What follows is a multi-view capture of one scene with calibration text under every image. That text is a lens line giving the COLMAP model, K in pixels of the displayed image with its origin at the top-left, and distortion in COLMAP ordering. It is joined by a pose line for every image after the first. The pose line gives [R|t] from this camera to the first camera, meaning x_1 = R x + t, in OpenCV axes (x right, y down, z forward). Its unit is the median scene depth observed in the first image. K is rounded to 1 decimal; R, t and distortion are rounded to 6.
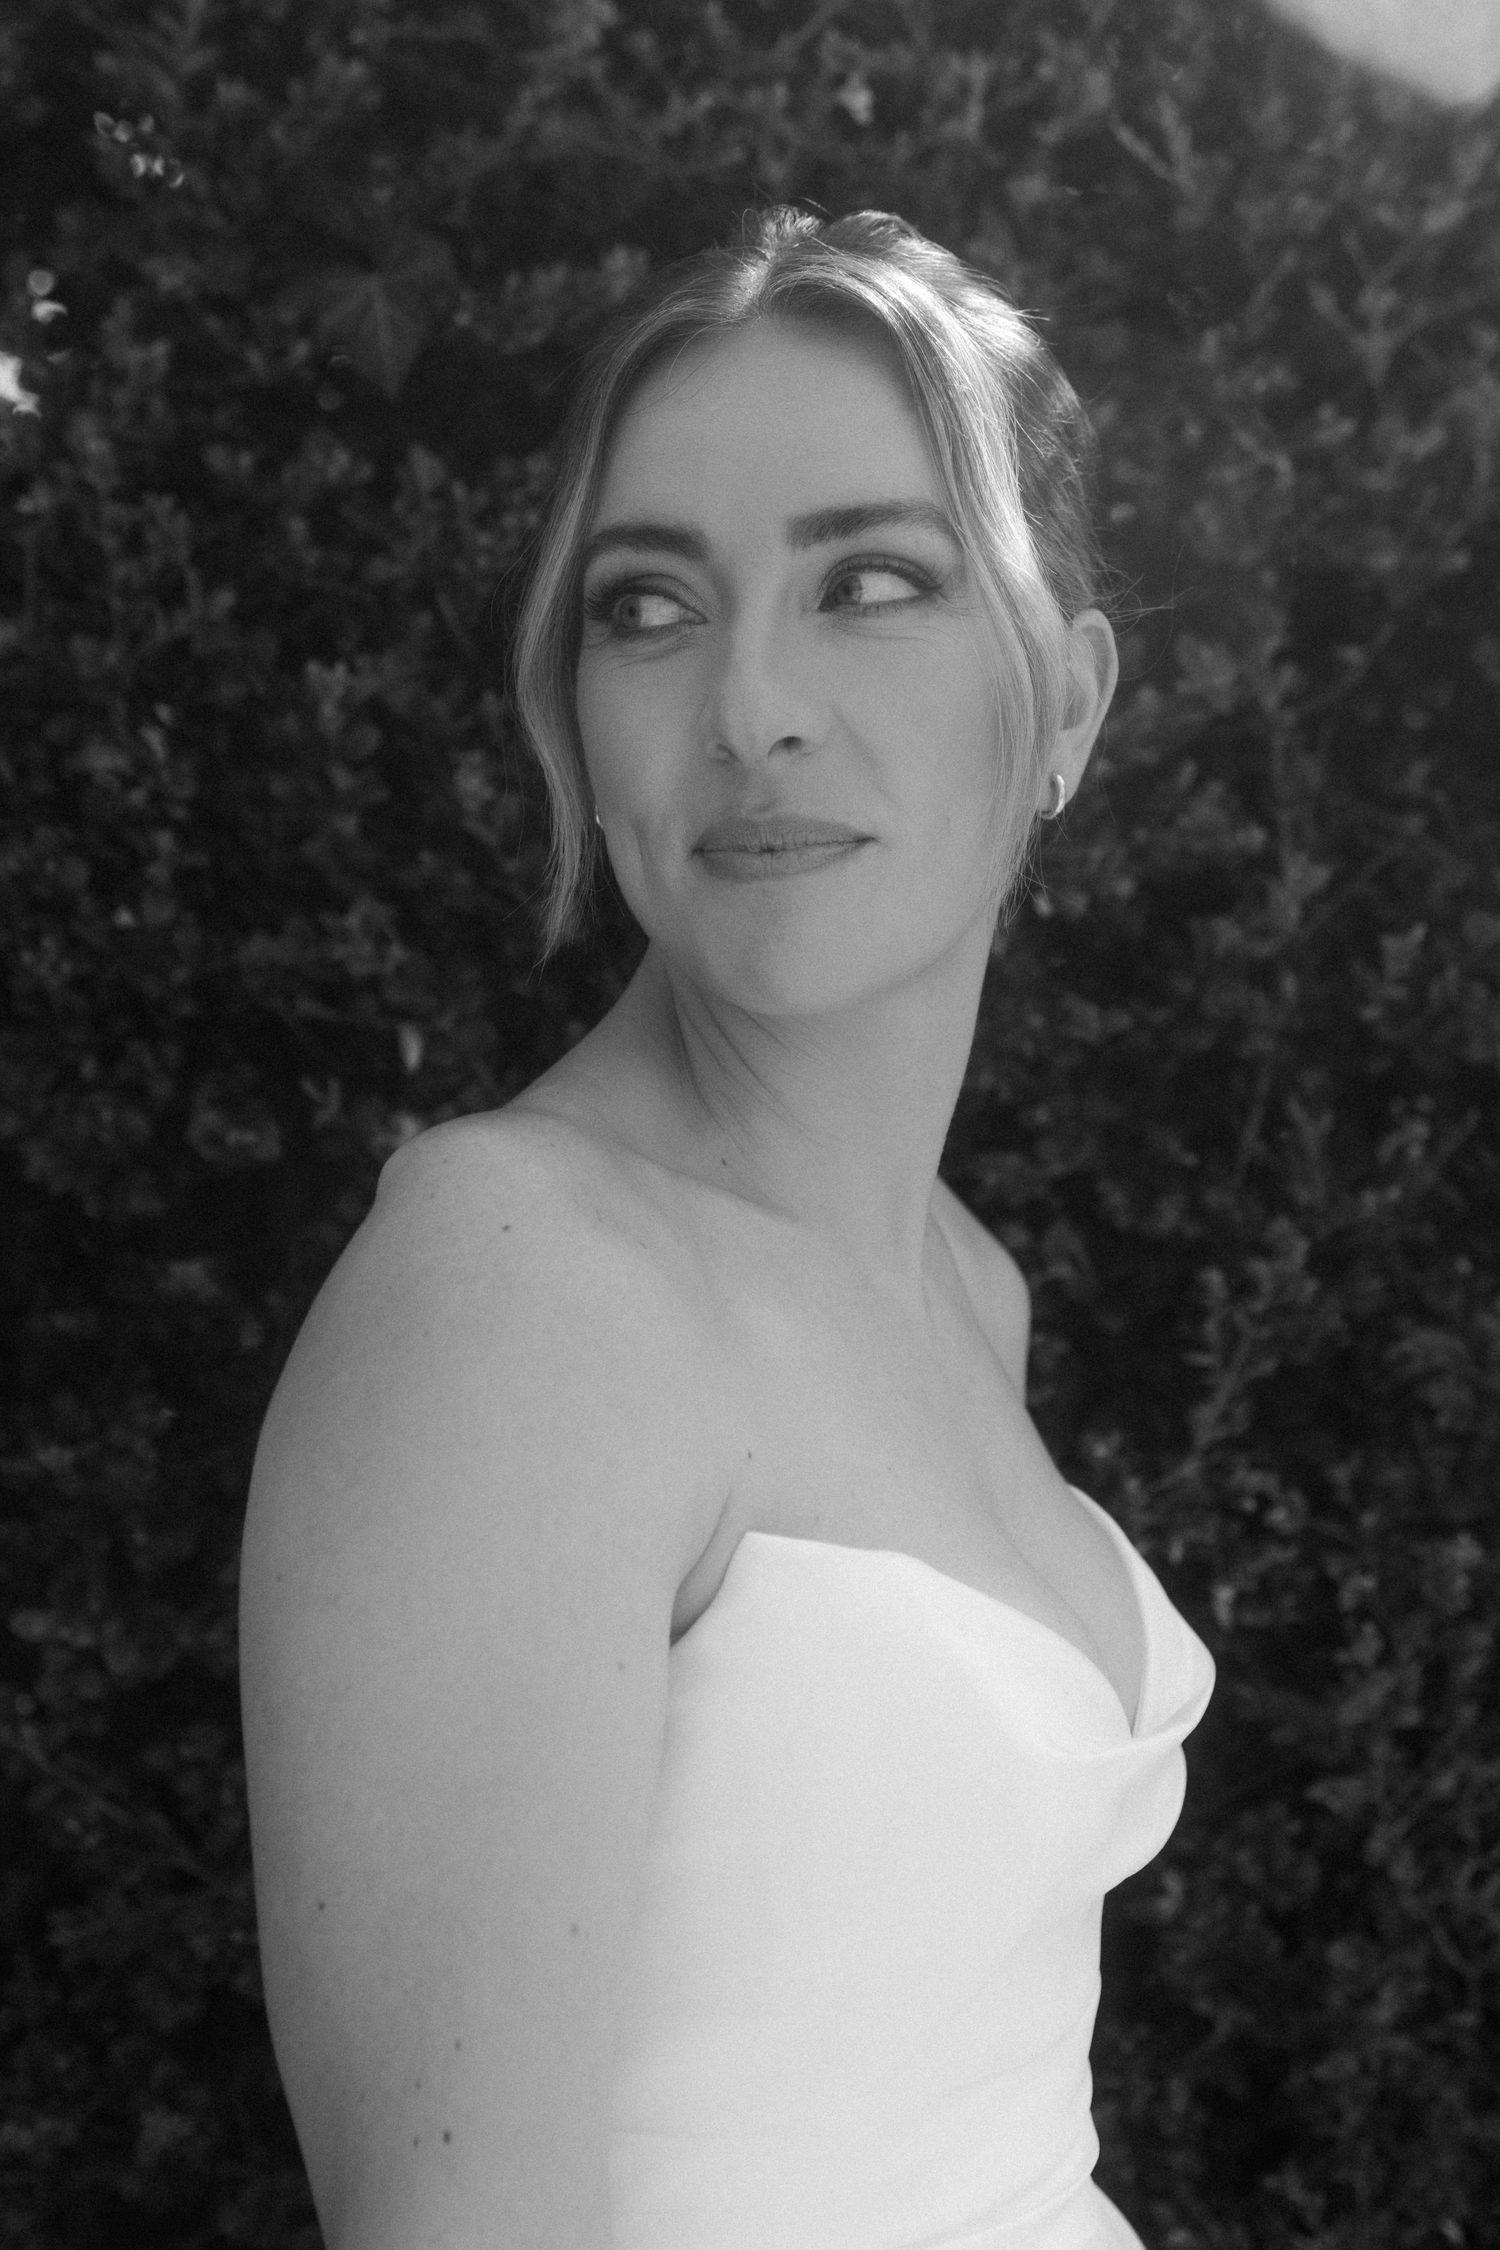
lens RADIAL K [[2474.6, 0, 733.5], [0, 2474.6, 1125.0], [0, 0, 1]] dist [-0.020073, 0.036800]
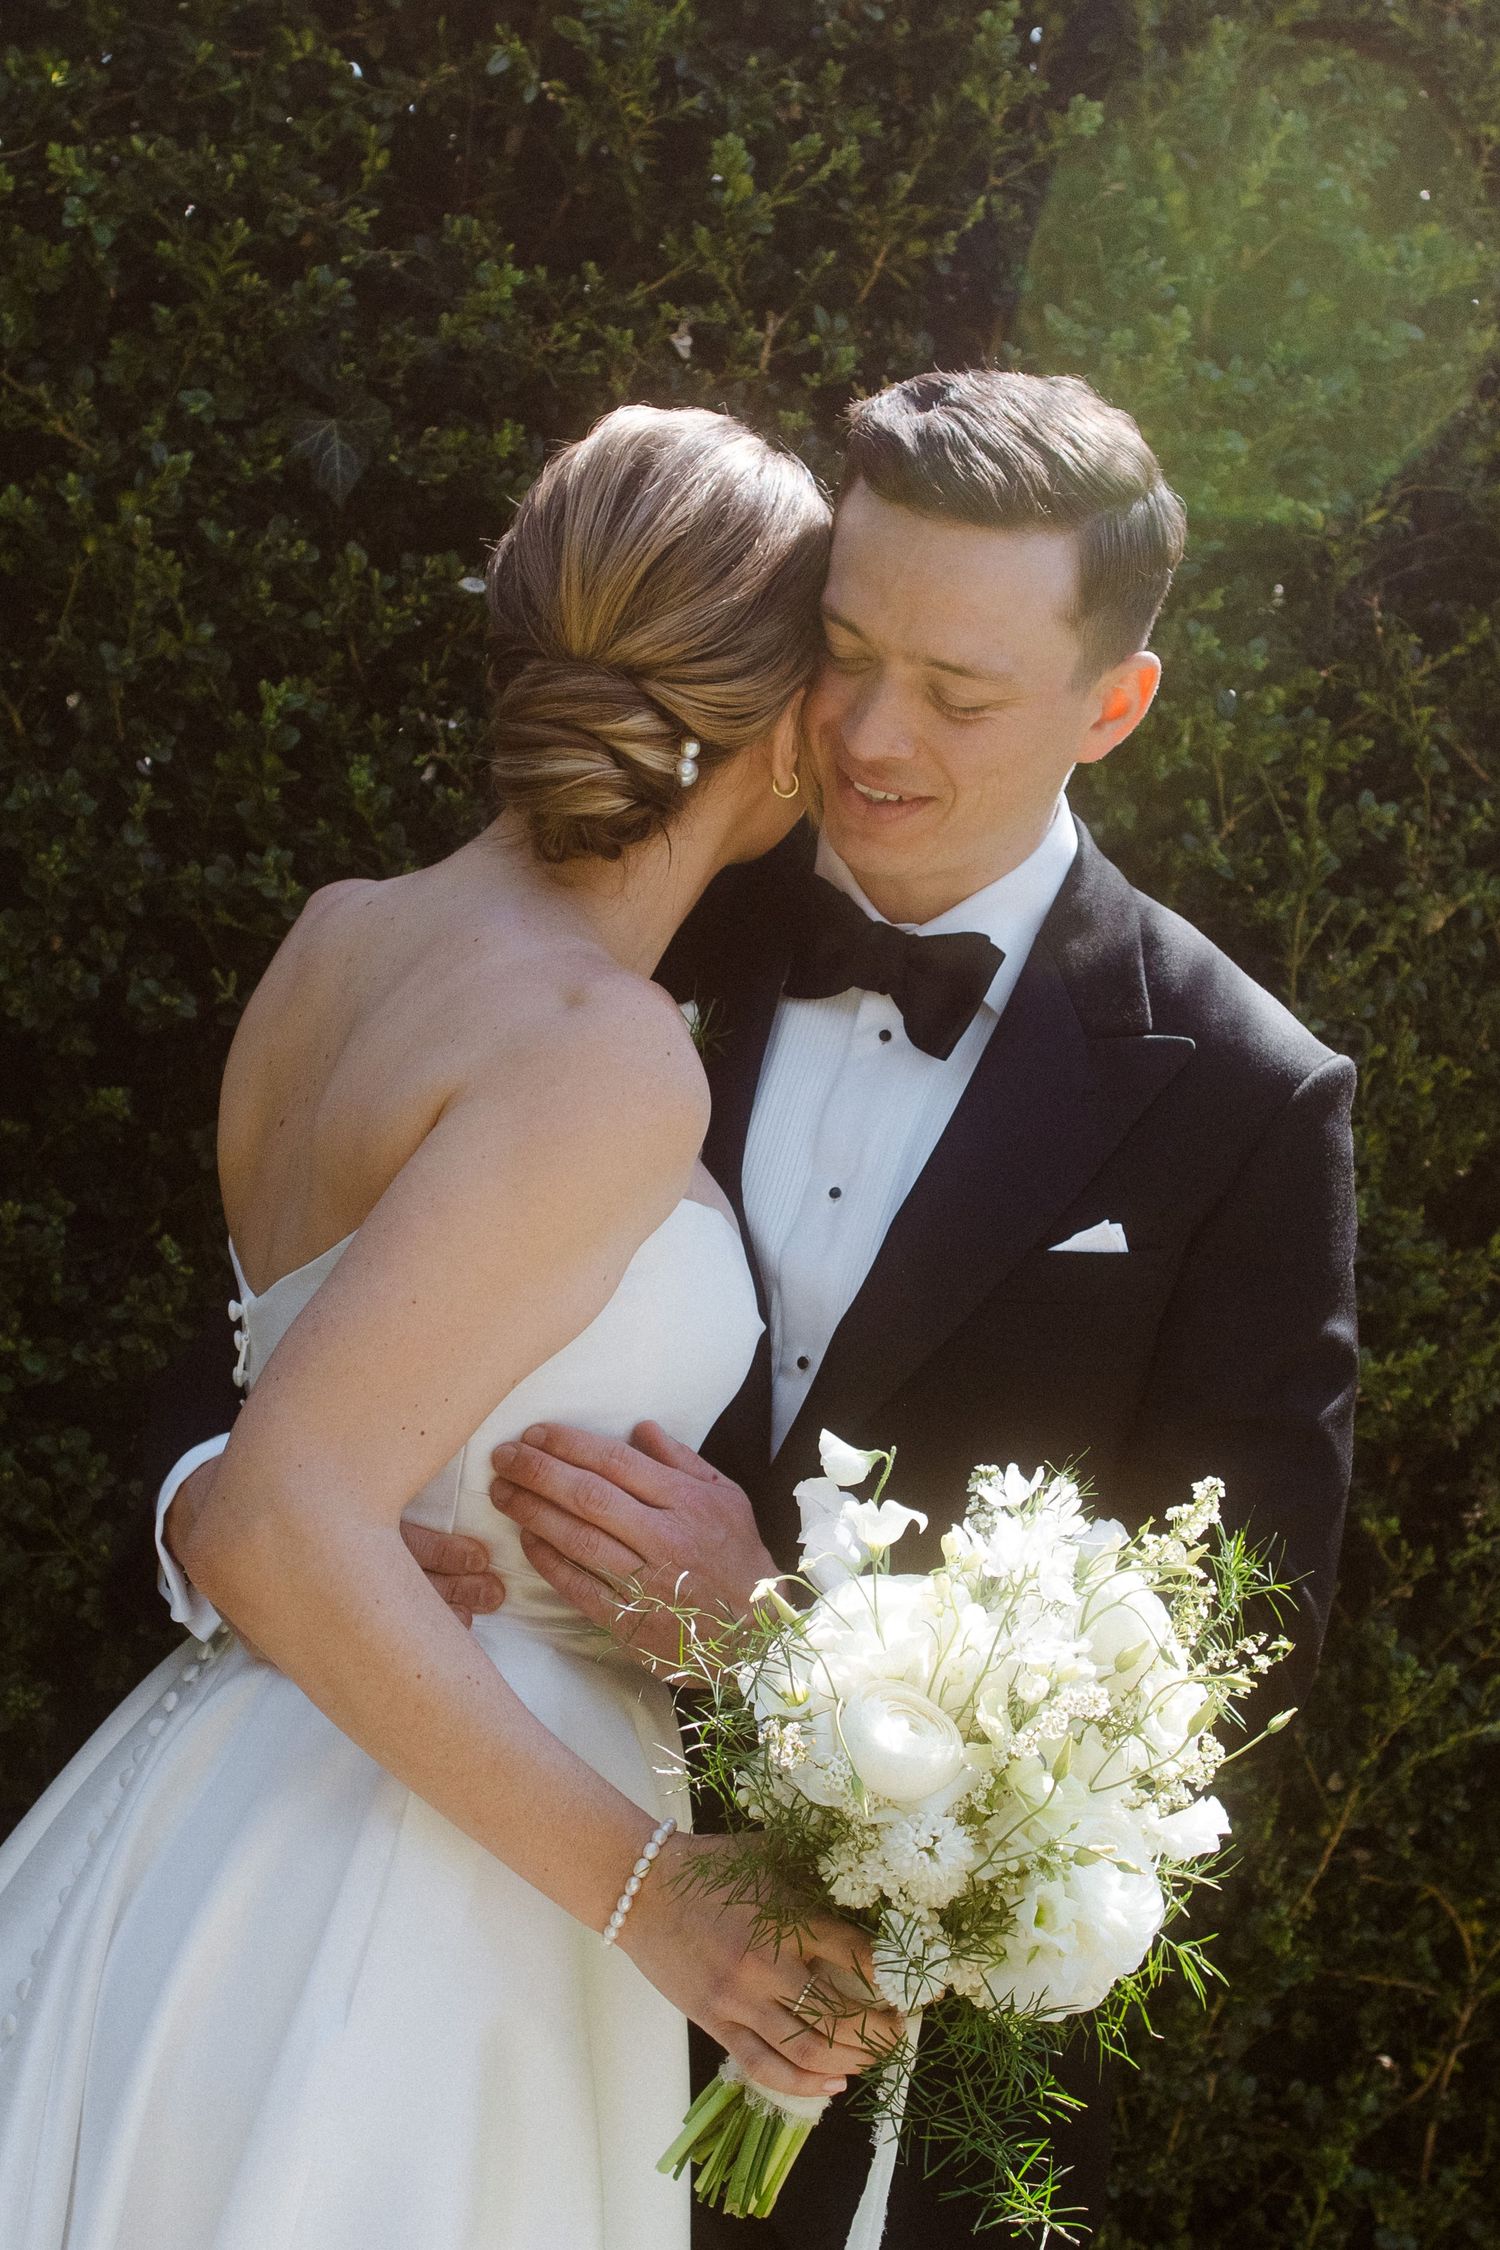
lens RADIAL K [[3977.5, 0, 750.0], [0, 3977.5, 1125.0], [0, 0, 1]] dist [0.007945, 0.080901]
pose [[0.990623, 0.117915, 0.069002, -0.017408], [-0.113344, 0.991308, -0.066787, 0.189860], [-0.076277, 0.058340, 0.995378, -1.295828]]
